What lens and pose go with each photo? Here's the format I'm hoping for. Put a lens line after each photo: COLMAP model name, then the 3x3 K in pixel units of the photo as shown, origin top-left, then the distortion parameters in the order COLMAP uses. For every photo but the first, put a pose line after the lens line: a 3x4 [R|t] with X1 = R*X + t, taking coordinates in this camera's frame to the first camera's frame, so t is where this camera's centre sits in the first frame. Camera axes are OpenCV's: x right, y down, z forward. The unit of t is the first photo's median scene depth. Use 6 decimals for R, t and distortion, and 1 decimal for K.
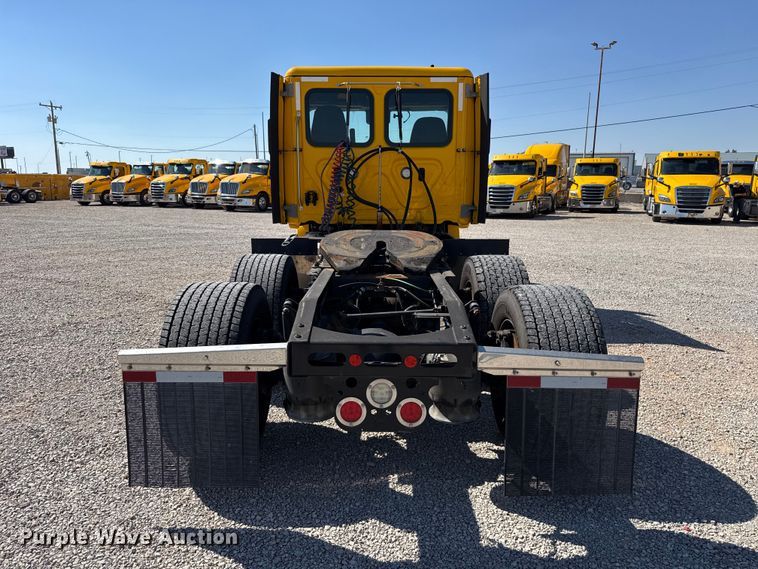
lens RADIAL K [[529.3, 0, 381.9], [0, 529.3, 281.3], [0, 0, 1]] dist [0.089408, -0.126213]
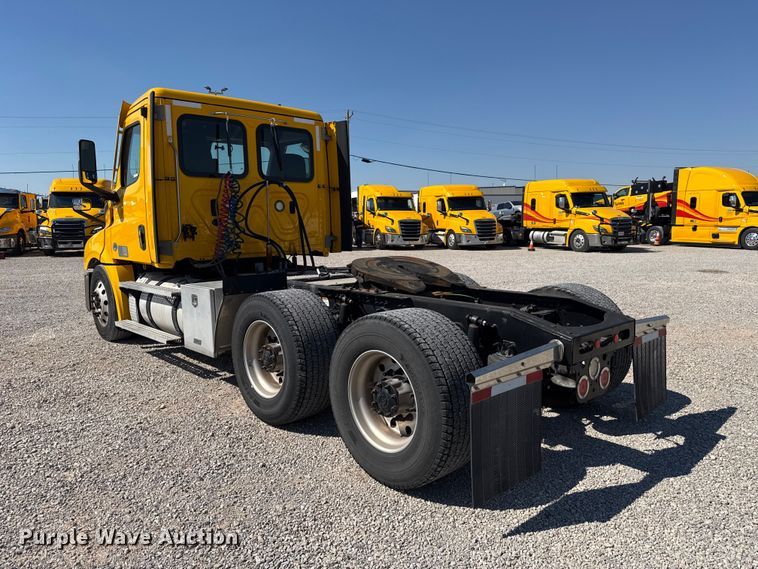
lens RADIAL K [[522.8, 0, 379.0], [0, 522.8, 284.5], [0, 0, 1]] dist [-0.002147, -0.000380]
pose [[0.745976, -0.088450, 0.660073, -0.497144], [0.127925, 0.991715, -0.011684, -0.019290], [-0.653571, 0.093156, 0.751110, 0.142273]]
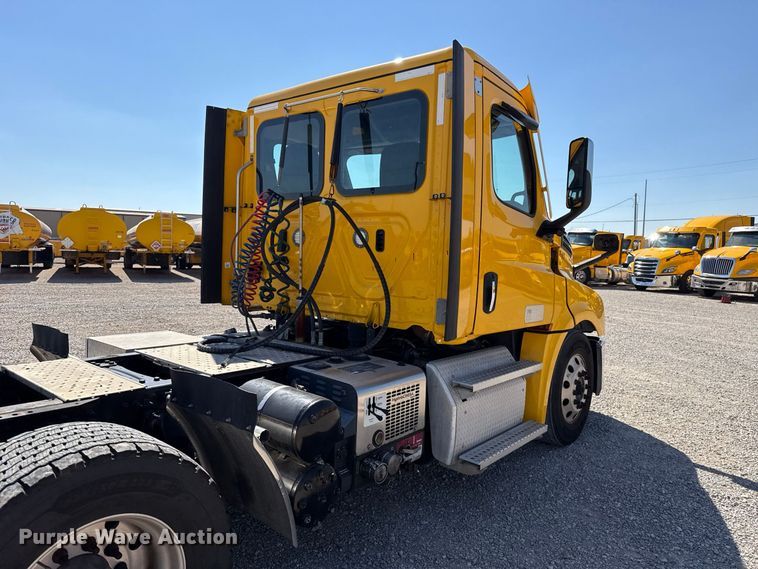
lens RADIAL K [[529.3, 0, 381.9], [0, 529.3, 281.3], [0, 0, 1]] dist [0.089408, -0.126213]
pose [[0.764004, 0.057939, -0.642605, 0.460257], [-0.140817, 0.986924, -0.078436, -0.116343], [0.629657, 0.150415, 0.762172, 0.589338]]
